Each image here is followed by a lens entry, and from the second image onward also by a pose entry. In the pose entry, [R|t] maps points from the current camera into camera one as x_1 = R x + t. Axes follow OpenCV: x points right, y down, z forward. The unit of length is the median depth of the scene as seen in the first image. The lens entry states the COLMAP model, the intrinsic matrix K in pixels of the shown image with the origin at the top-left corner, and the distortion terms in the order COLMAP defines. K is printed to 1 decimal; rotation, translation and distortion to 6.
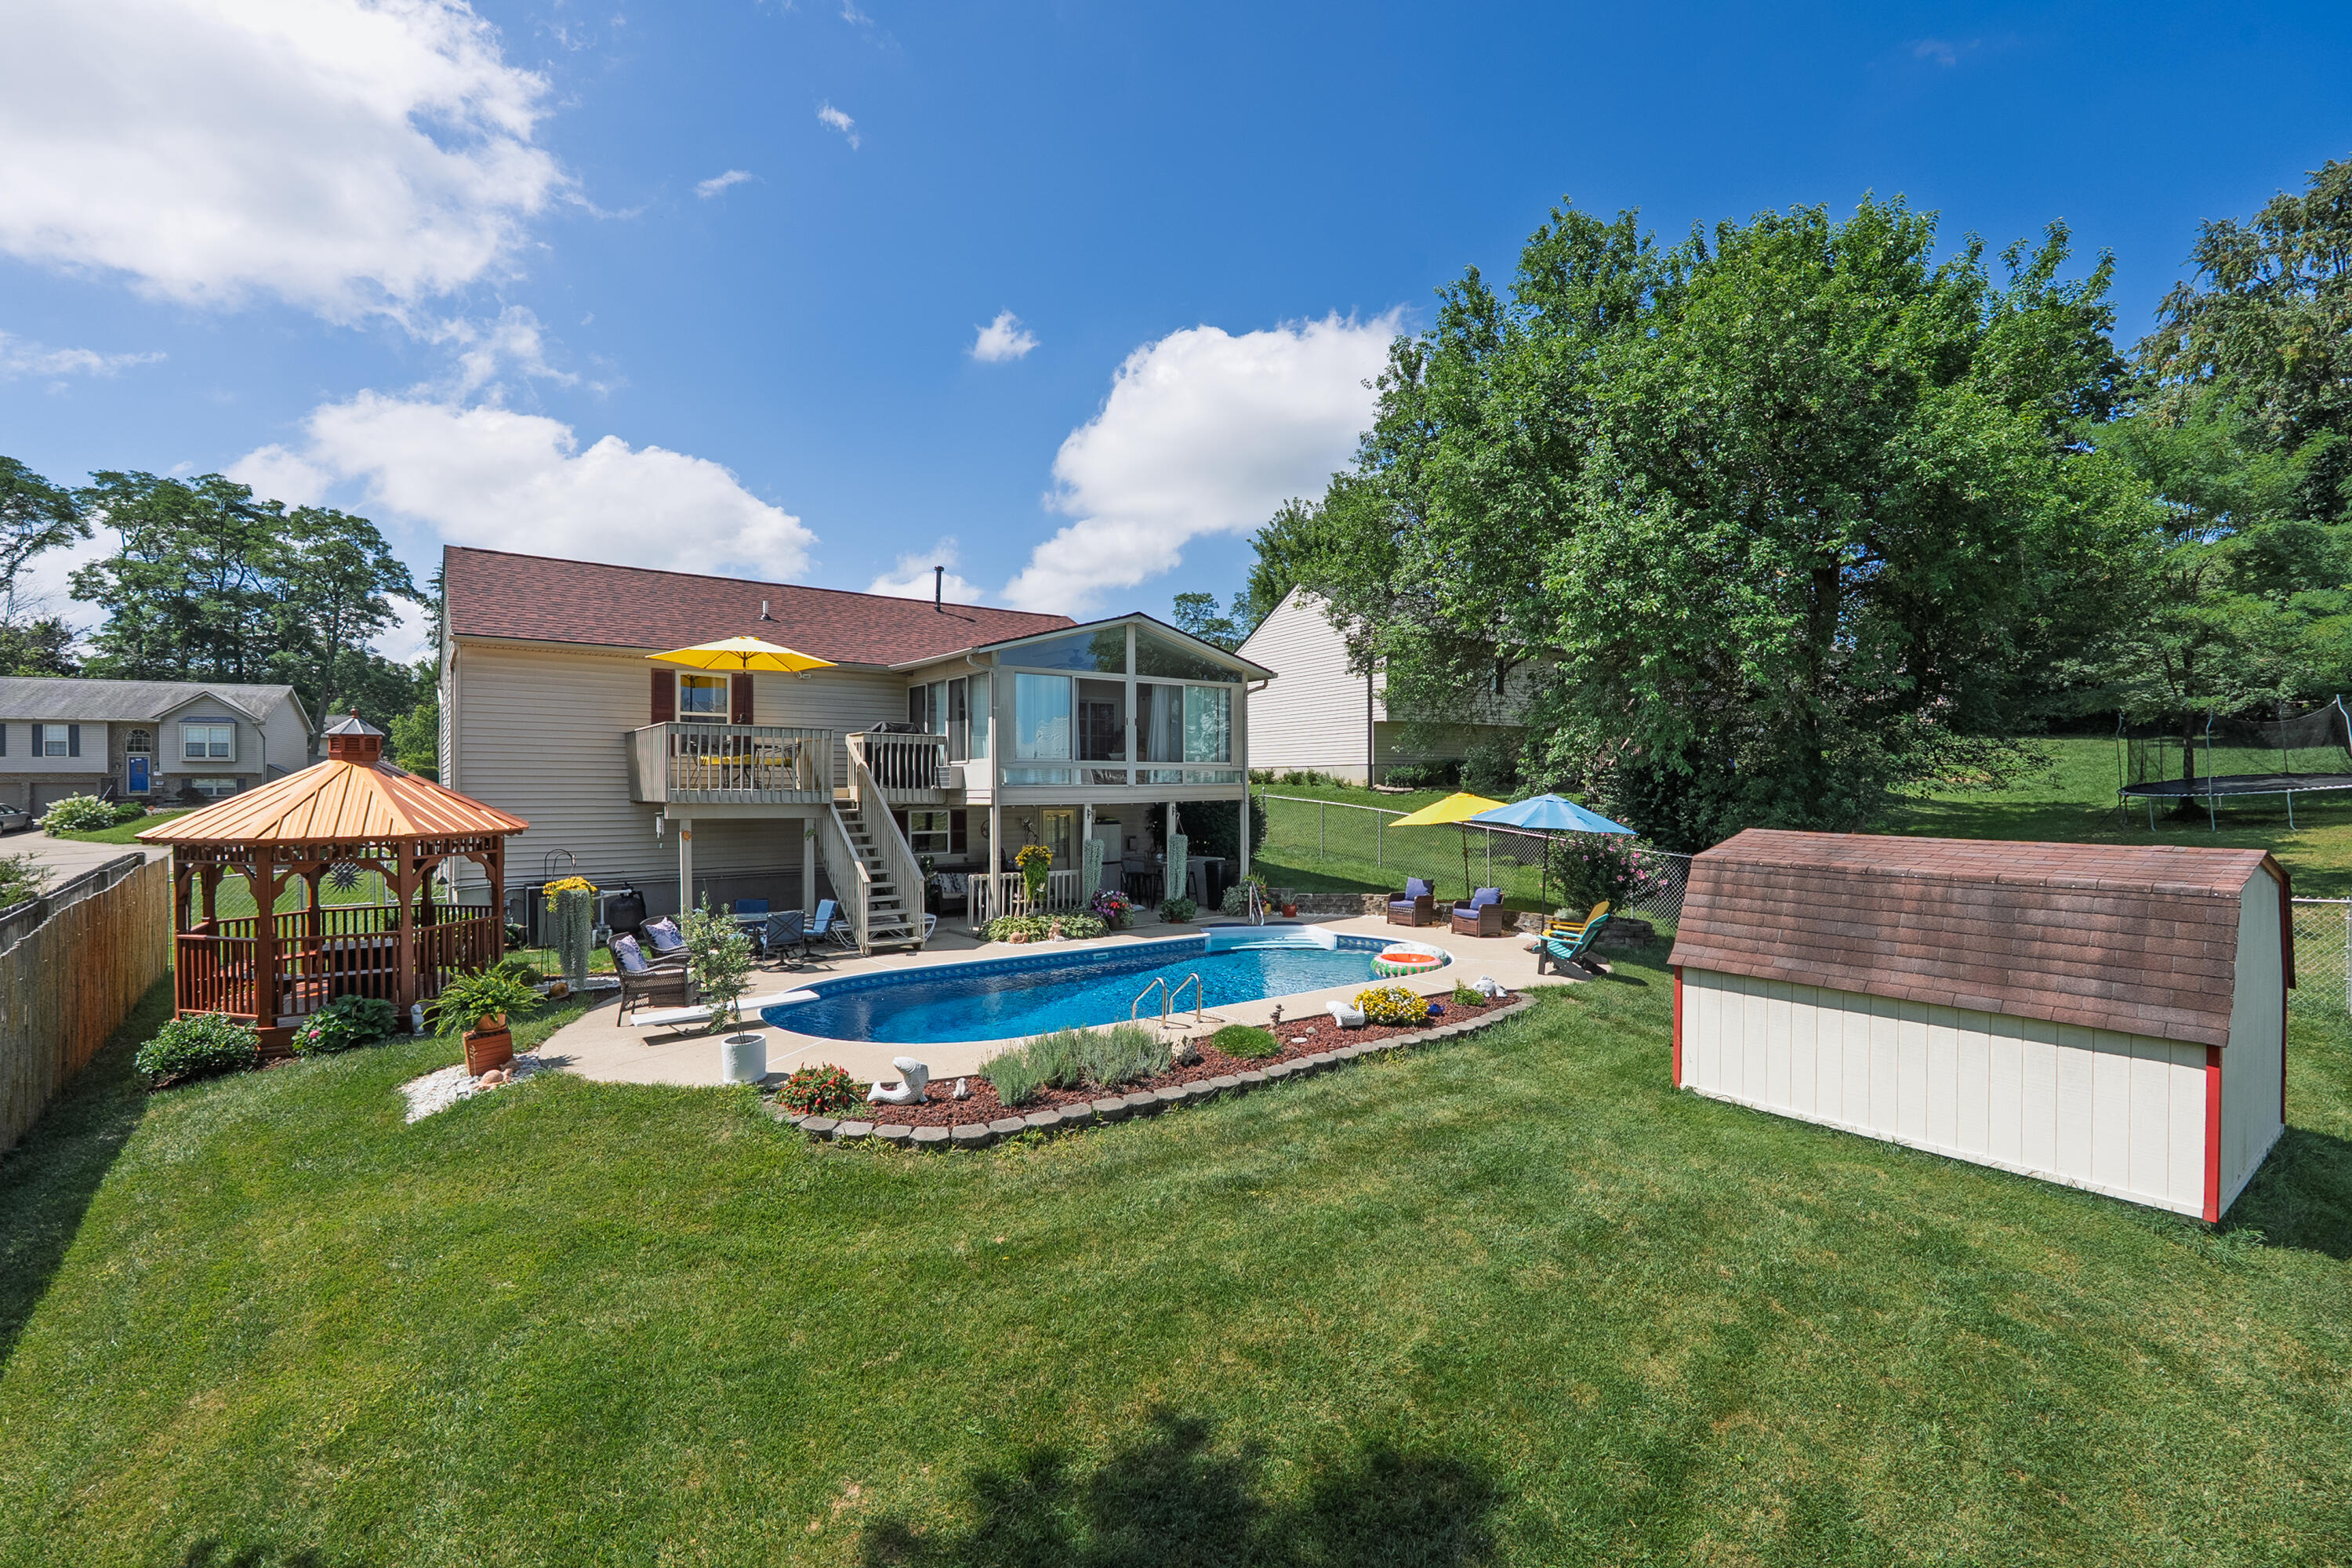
lens RADIAL K [[1050.8, 0, 1176.0], [0, 1050.8, 784.0], [0, 0, 1]] dist [0.003166, -0.000355]
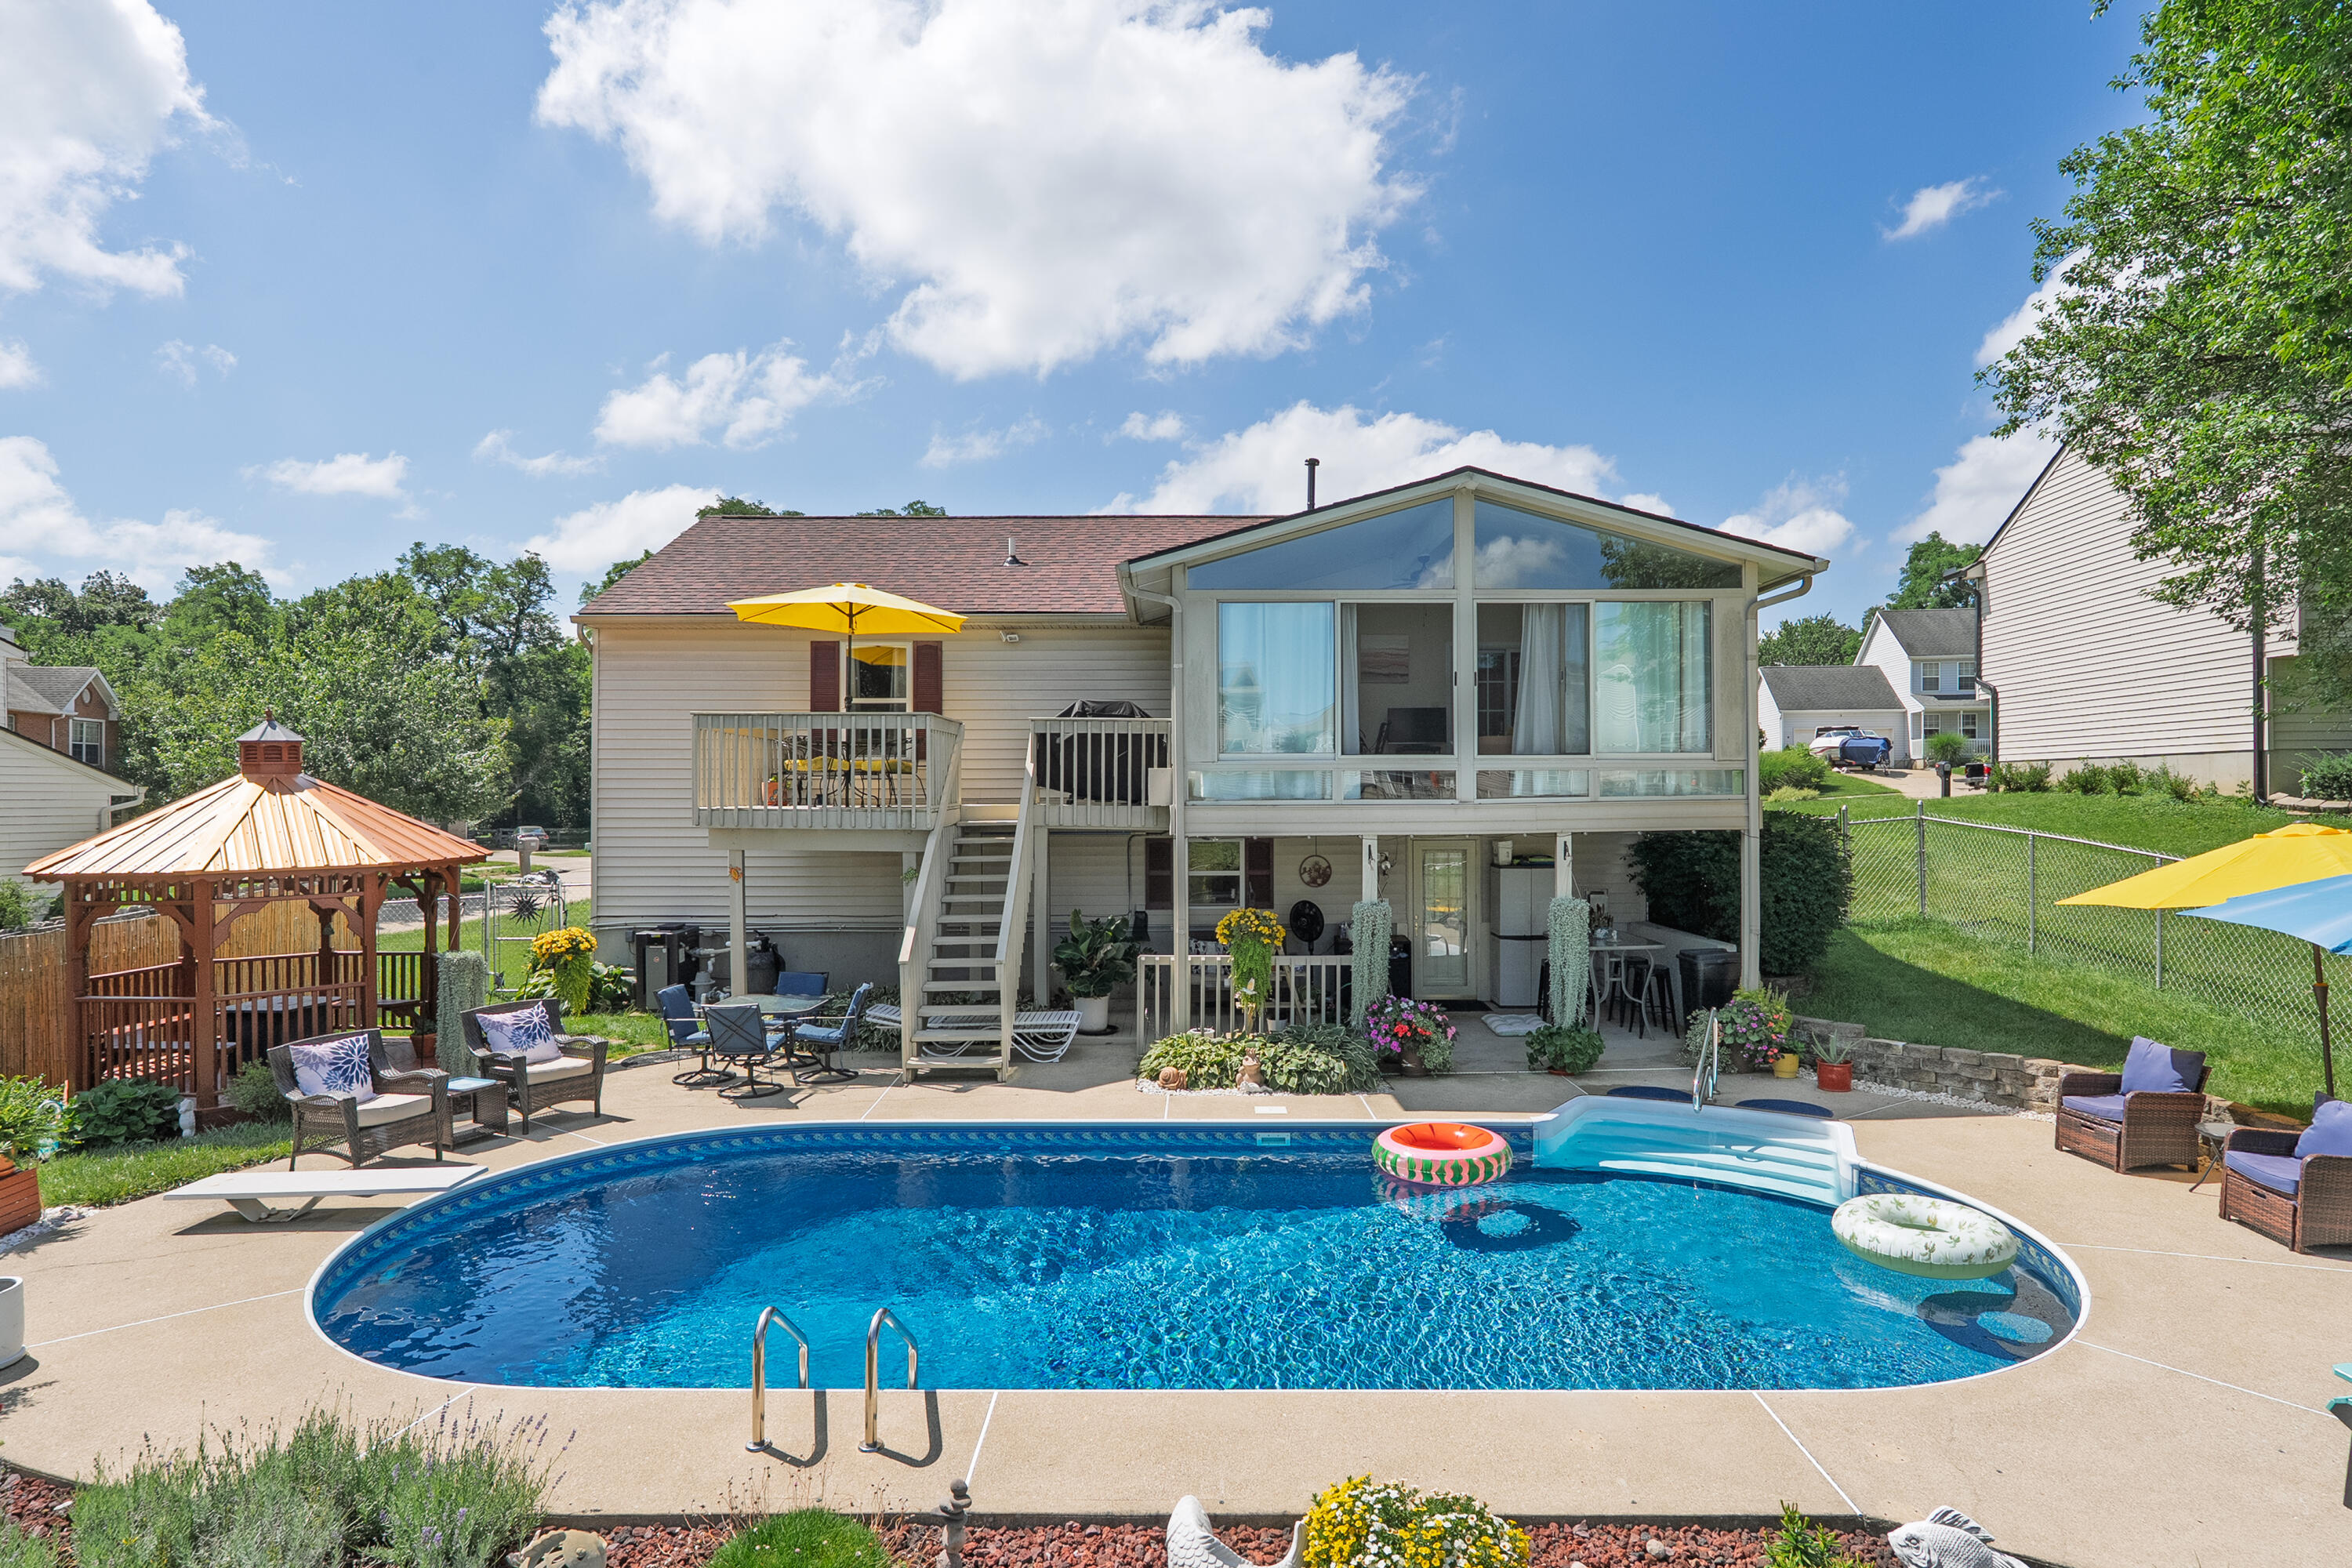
lens RADIAL K [[1272.5, 0, 1176.0], [0, 1272.5, 784.0], [0, 0, 1]] dist [0.005619, 0.000570]
pose [[0.798378, -0.005172, -0.602134, 0.096196], [0.003838, 0.999987, -0.003501, -0.002270], [0.602144, 0.000484, 0.798387, 0.174517]]
